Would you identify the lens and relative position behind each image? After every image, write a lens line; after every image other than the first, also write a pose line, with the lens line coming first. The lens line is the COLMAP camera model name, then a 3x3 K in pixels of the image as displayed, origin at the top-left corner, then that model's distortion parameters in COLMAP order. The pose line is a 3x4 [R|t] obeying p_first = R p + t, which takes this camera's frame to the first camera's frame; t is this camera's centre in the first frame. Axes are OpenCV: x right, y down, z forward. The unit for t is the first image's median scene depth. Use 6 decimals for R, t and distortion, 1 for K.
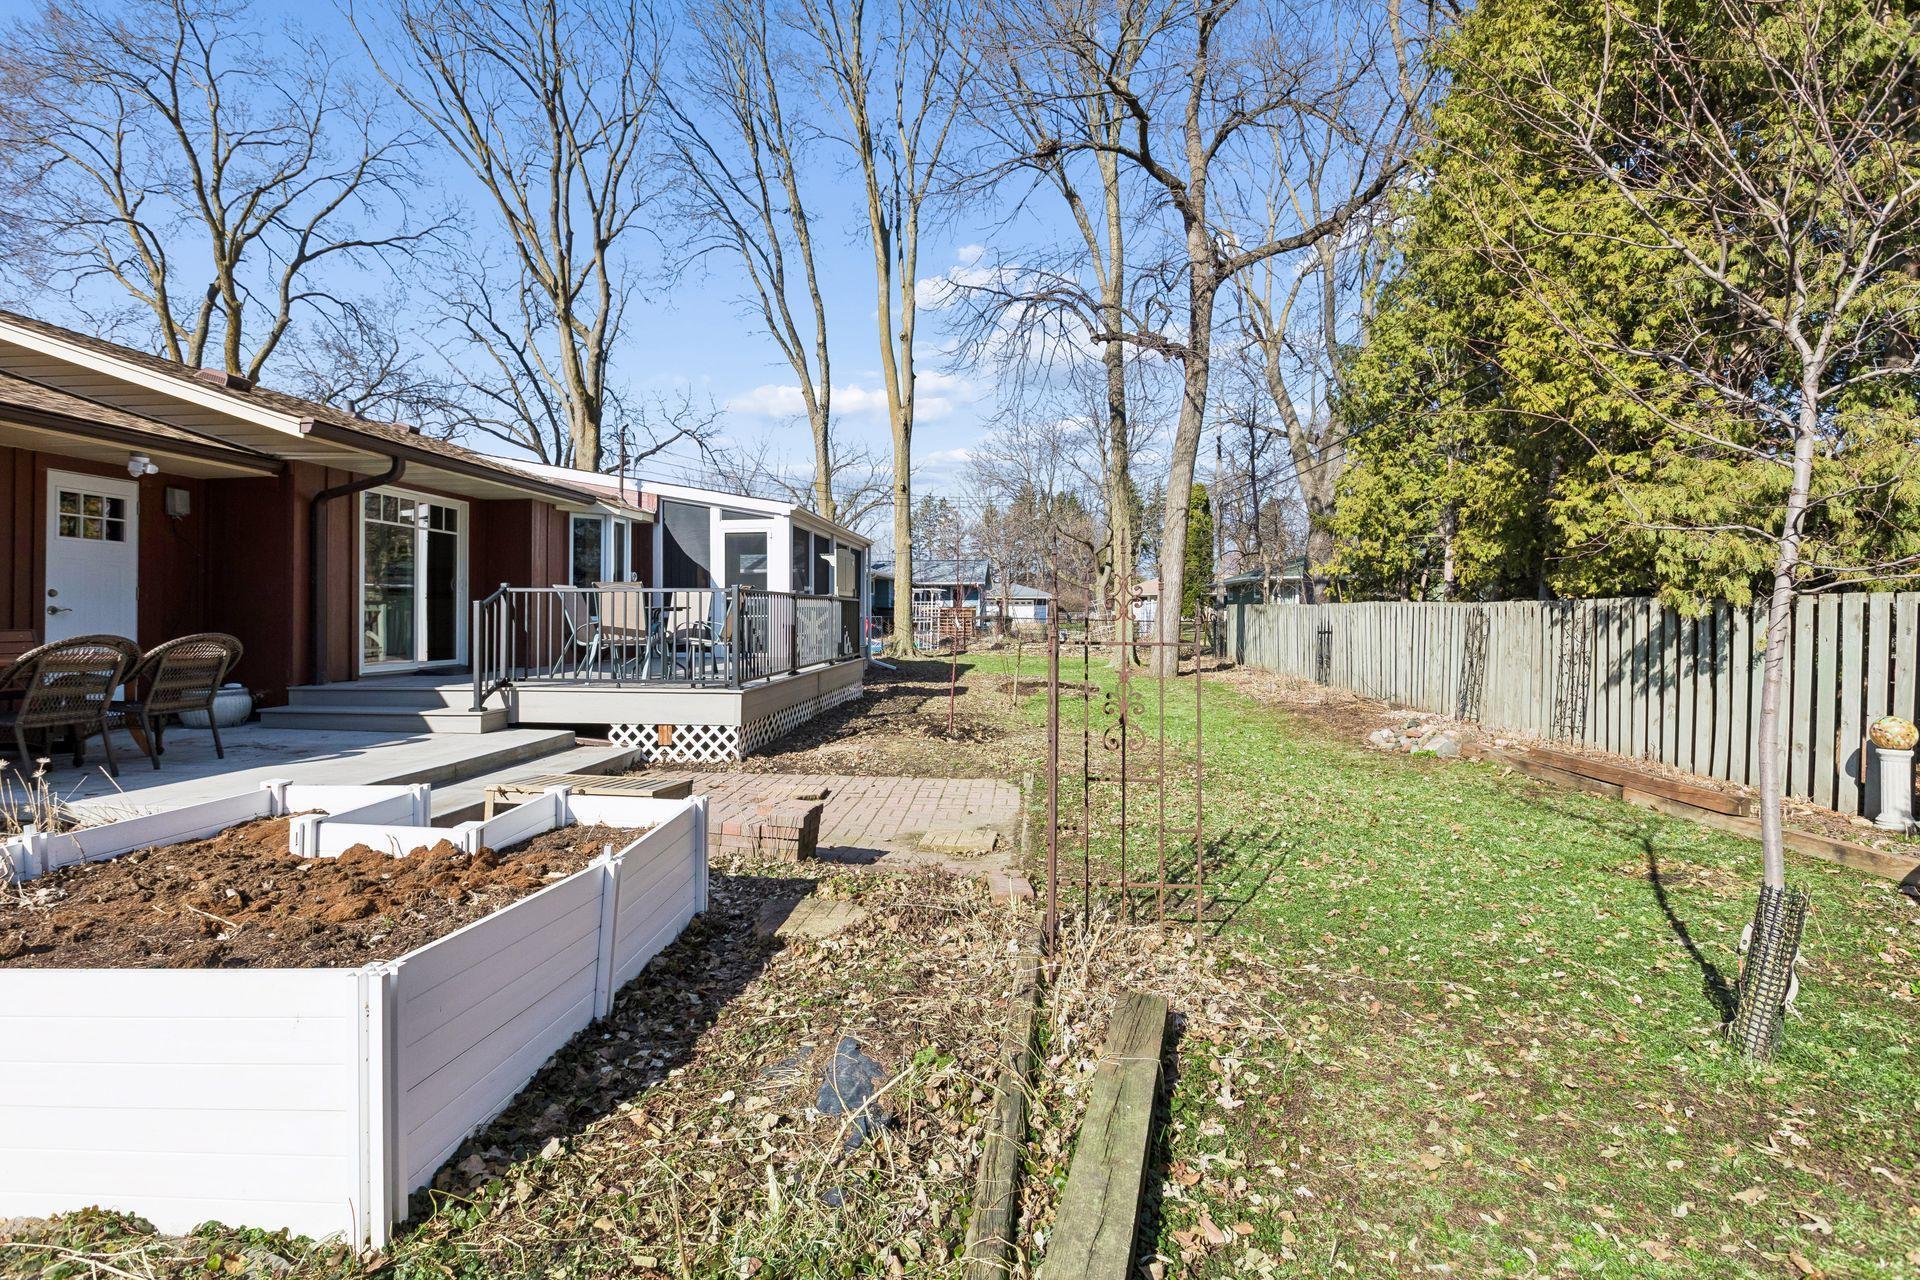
lens RADIAL K [[922.6, 0, 962.1], [0, 922.6, 604.9], [0, 0, 1]] dist [-0.003170, 0.001521]
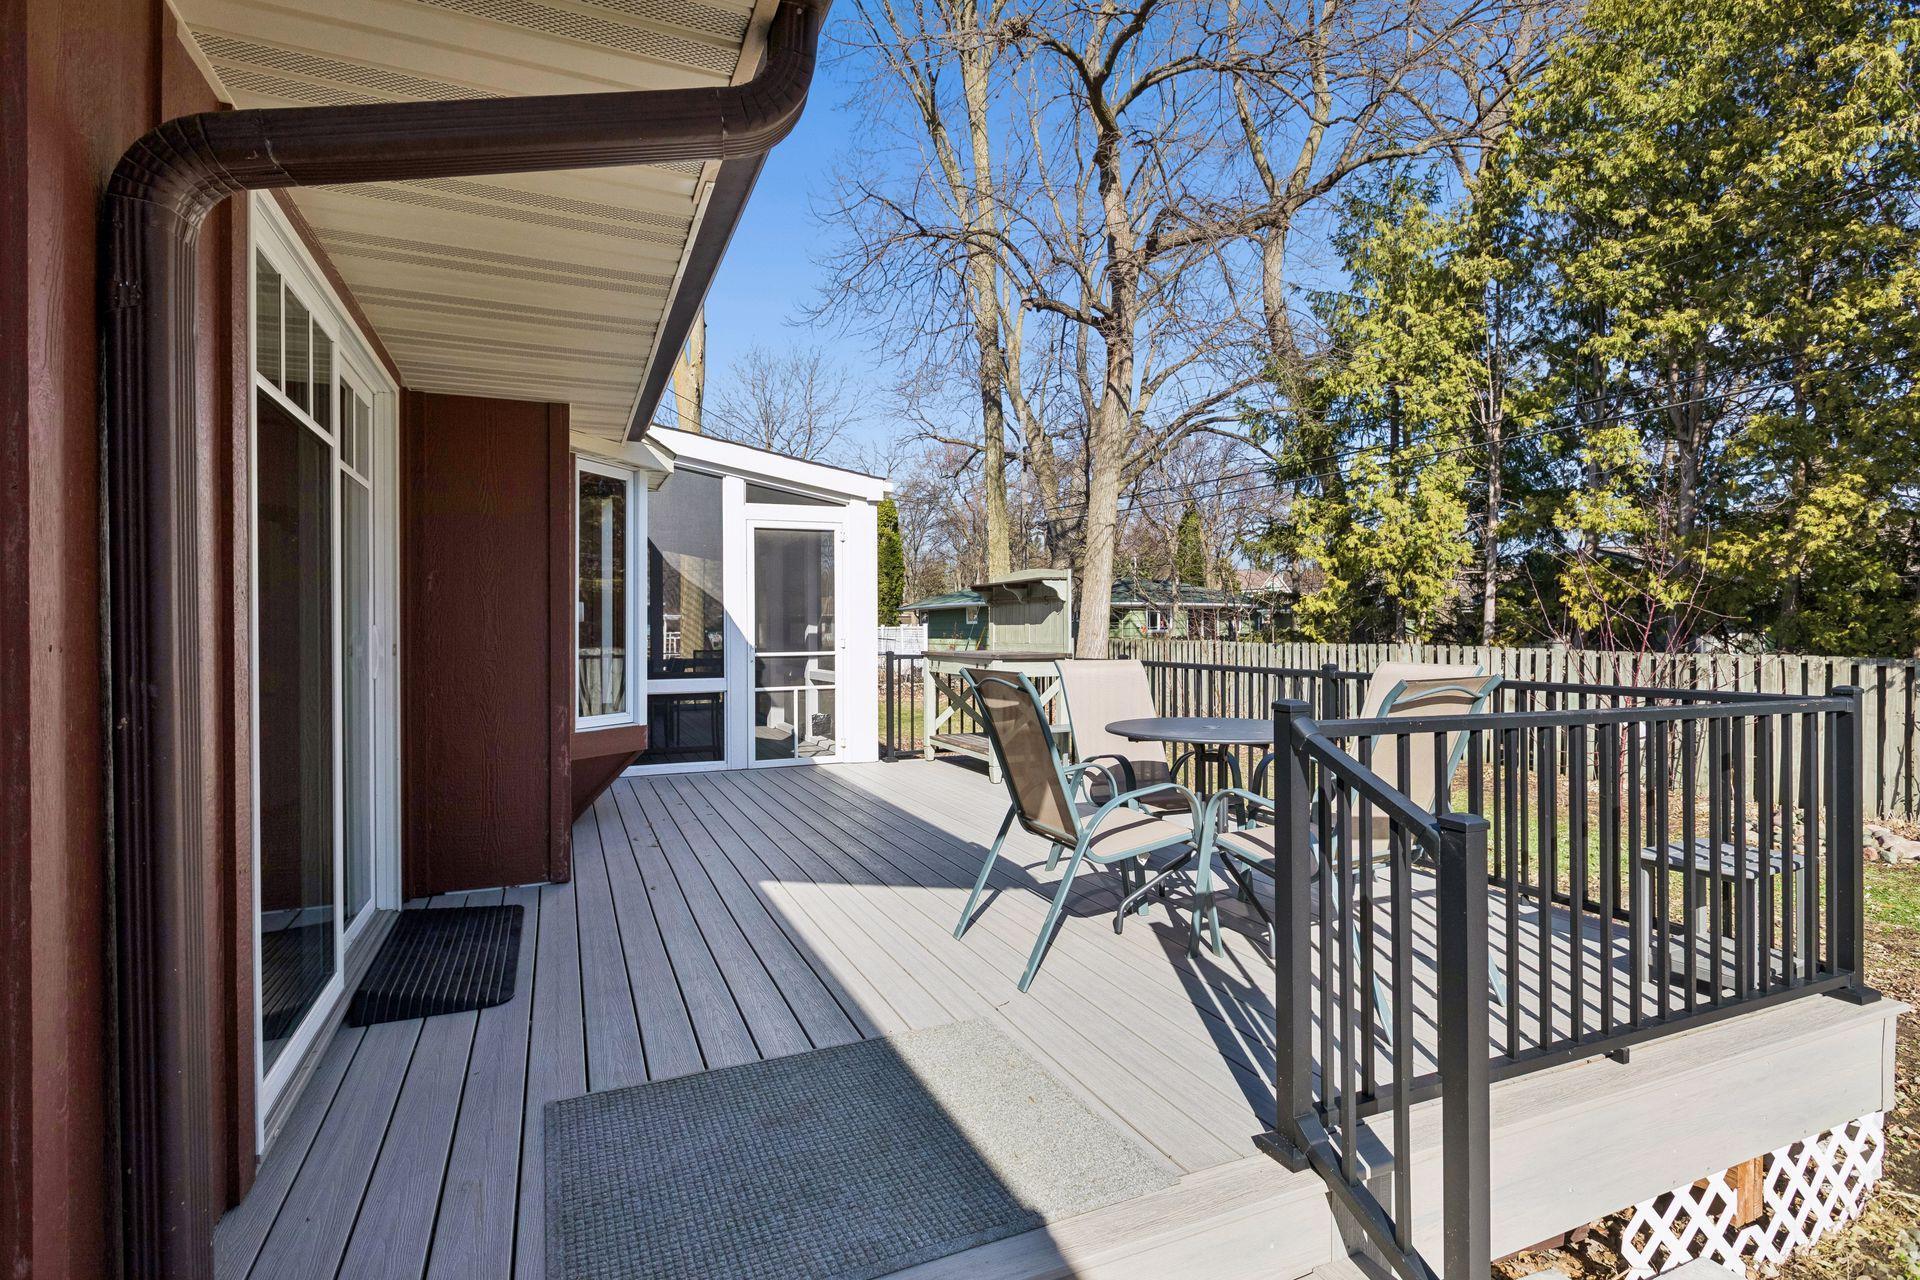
lens RADIAL K [[922.6, 0, 960.6], [0, 922.6, 630.7], [0, 0, 1]] dist [-0.003170, 0.001521]
pose [[0.881907, -0.003549, 0.471410, -0.455201], [0.000004, 0.999972, 0.007520, -0.028733], [-0.471424, -0.006630, 0.881882, 0.565364]]
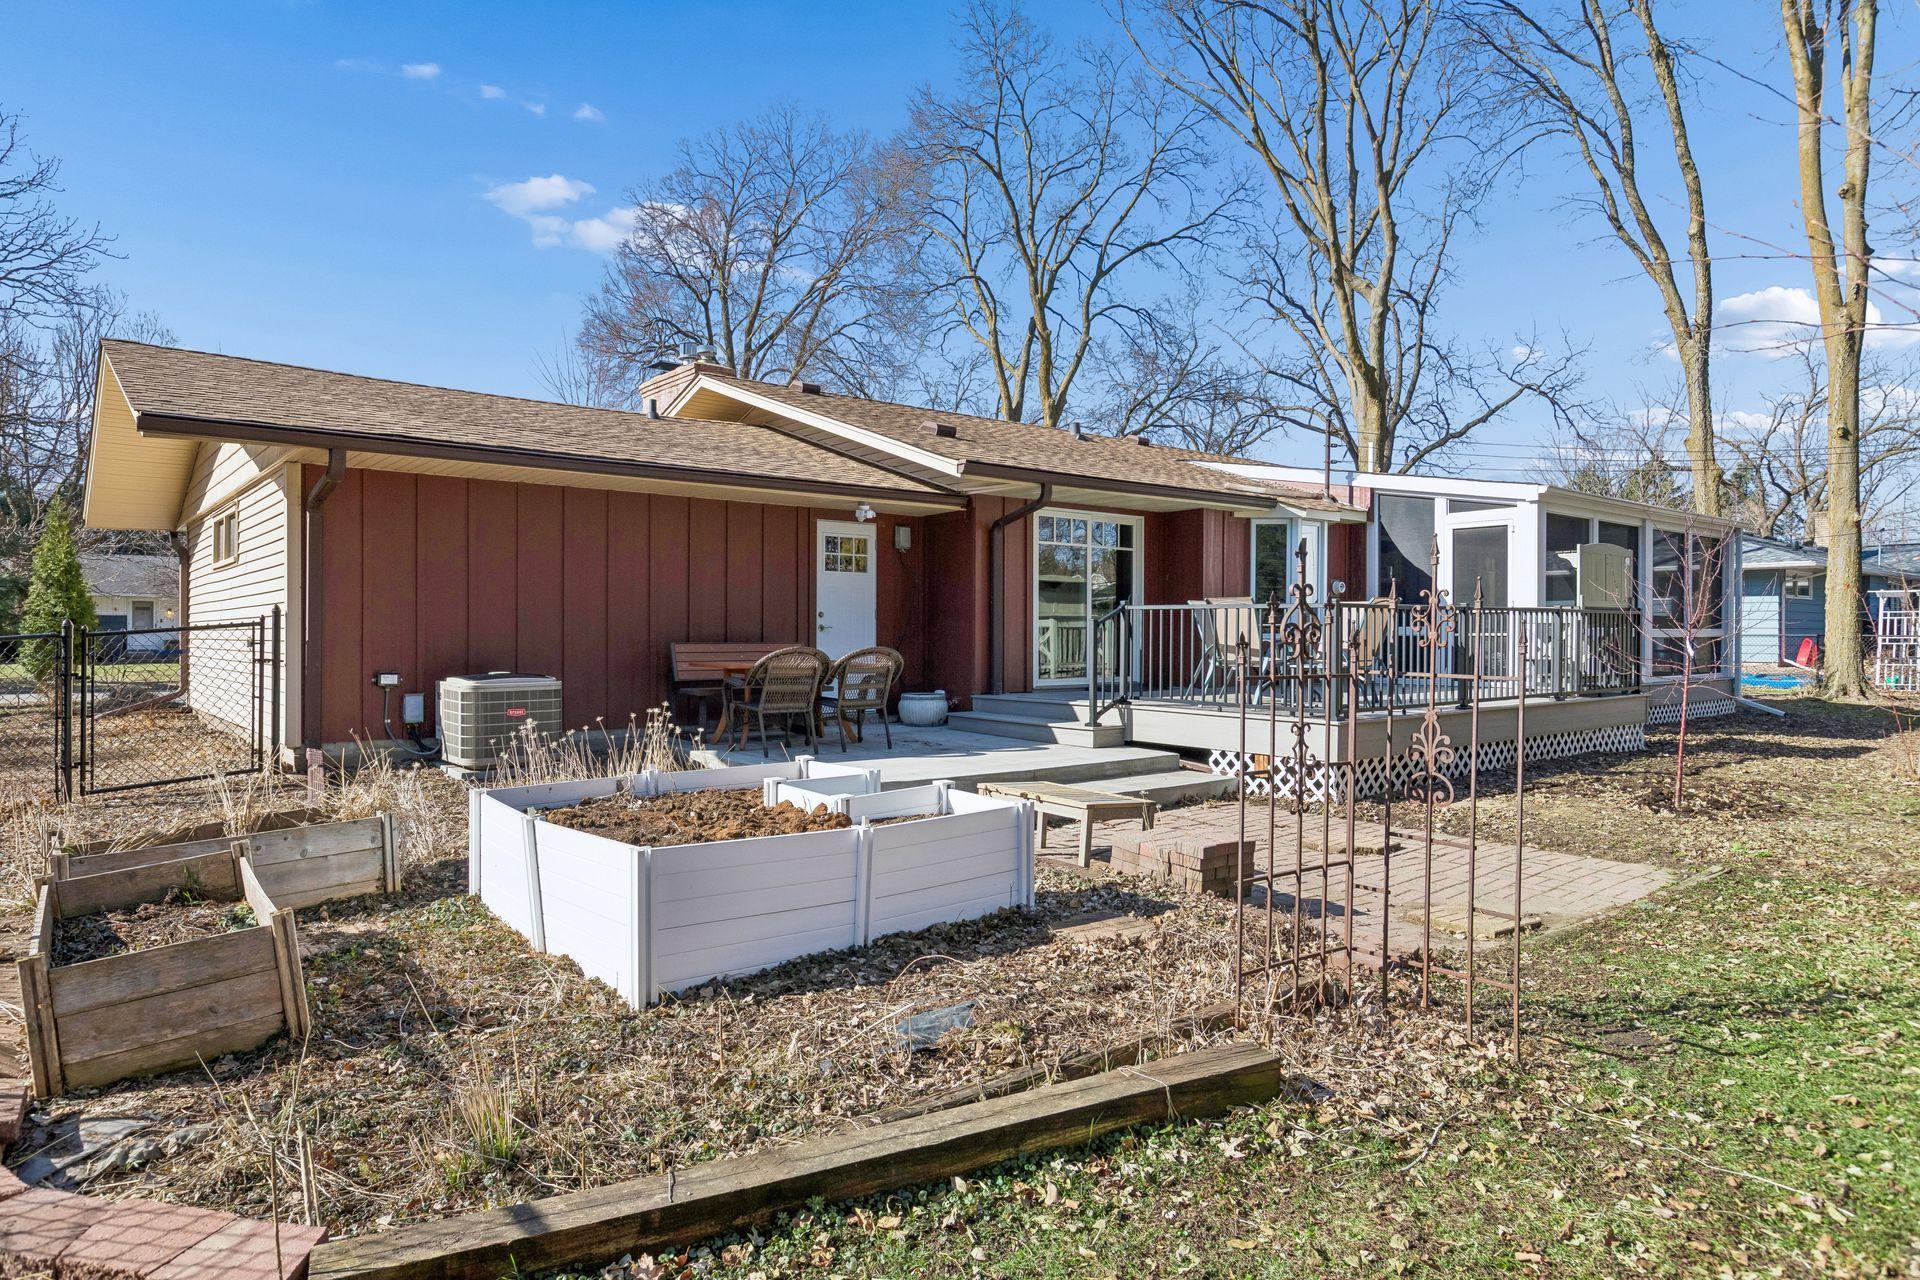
lens RADIAL K [[1162.3, 0, 940.0], [0, 1162.3, 652.6], [0, 0, 1]] dist [-0.003051, 0.001994]
pose [[0.687153, 0.016592, -0.726324, 0.190548], [0.005476, 0.999593, 0.028015, -0.002753], [0.726493, -0.023228, 0.686782, -0.007611]]
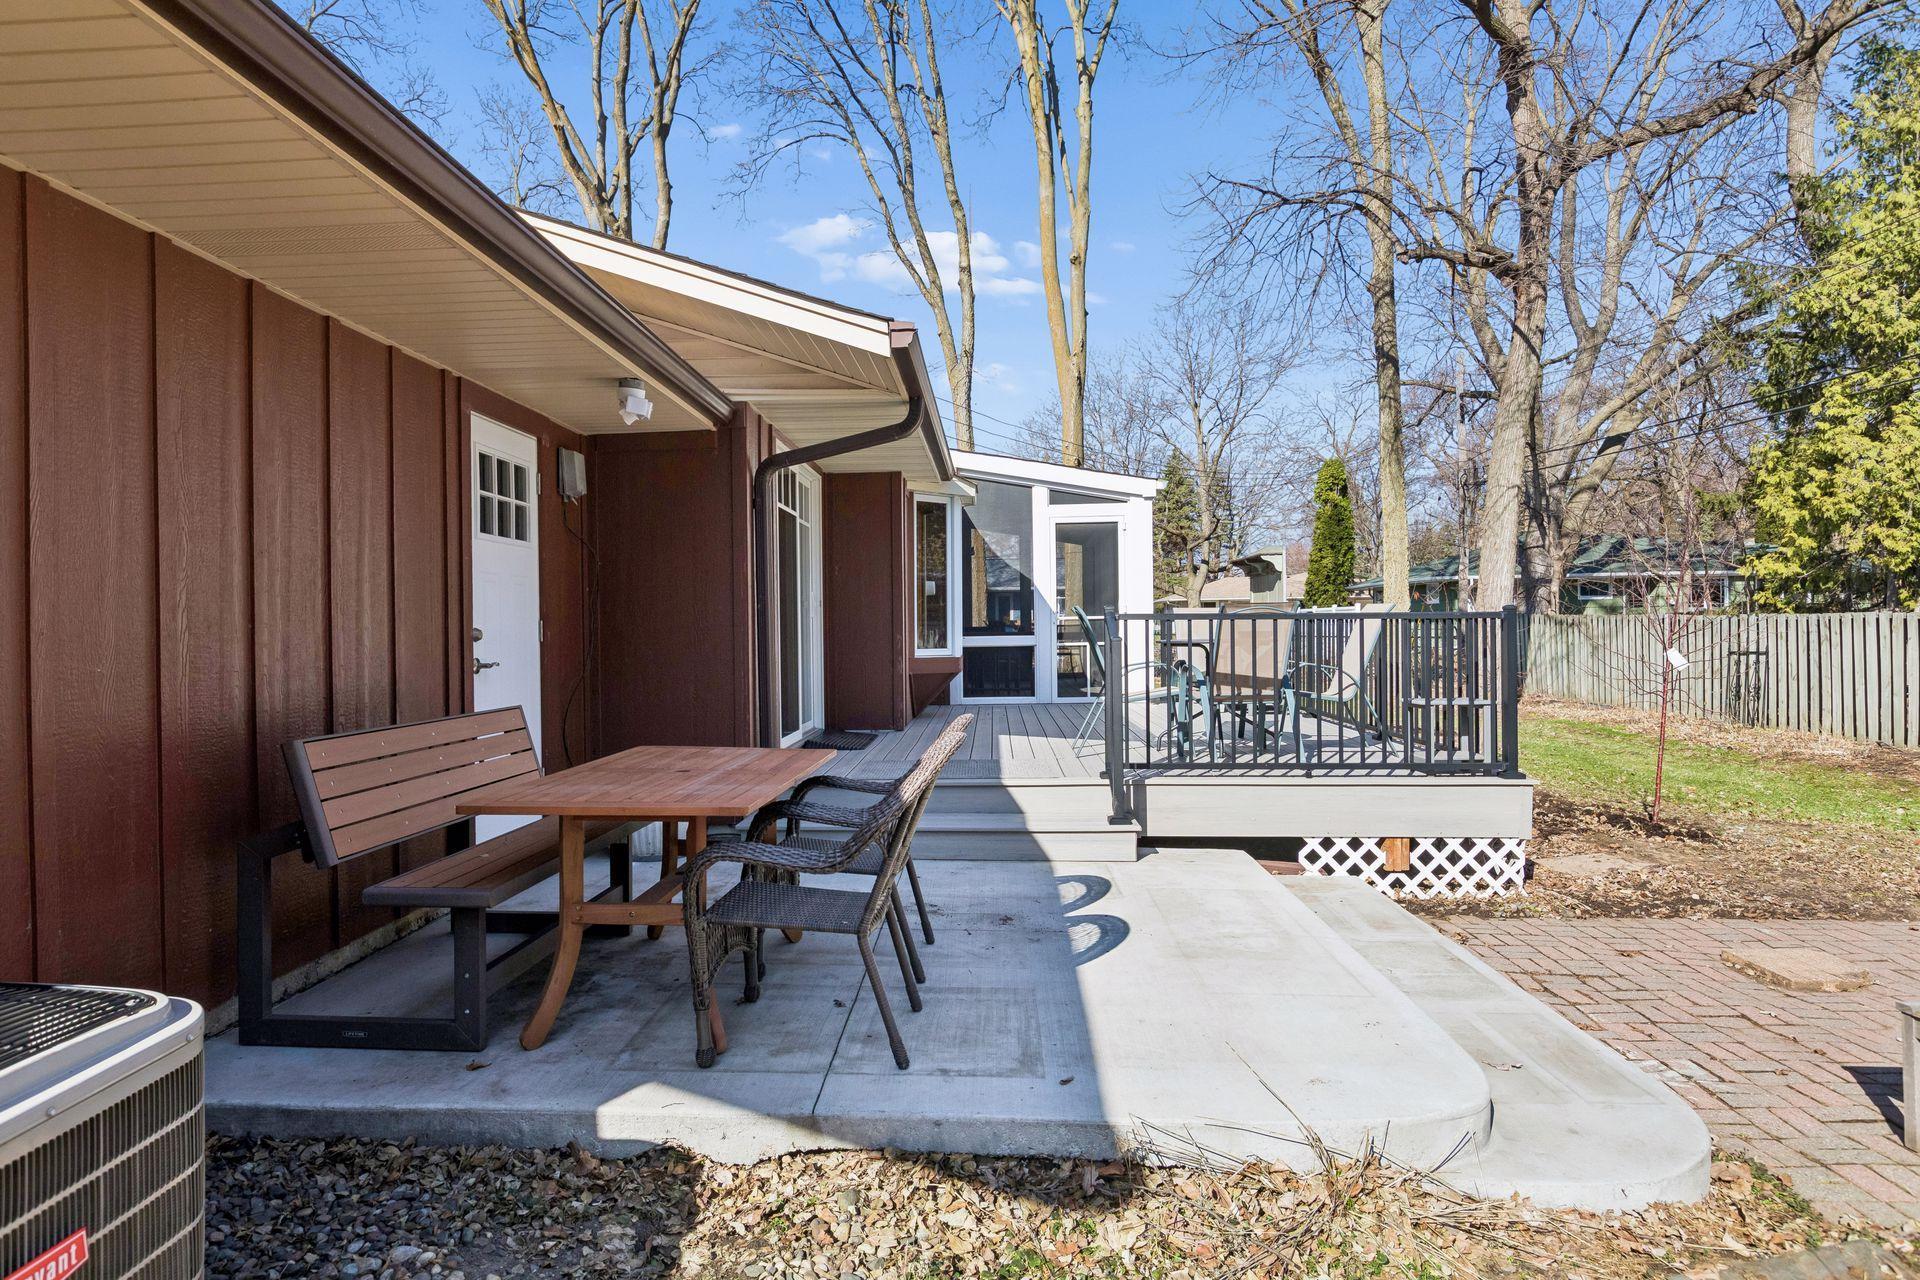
lens RADIAL K [[1162.3, 0, 950.1], [0, 1162.3, 601.4], [0, 0, 1]] dist [-0.003051, 0.001994]
pose [[0.999162, -0.012875, 0.038855, -0.422456], [0.013416, 0.999816, -0.013694, -0.011308], [-0.038672, 0.014203, 0.999151, 0.166761]]
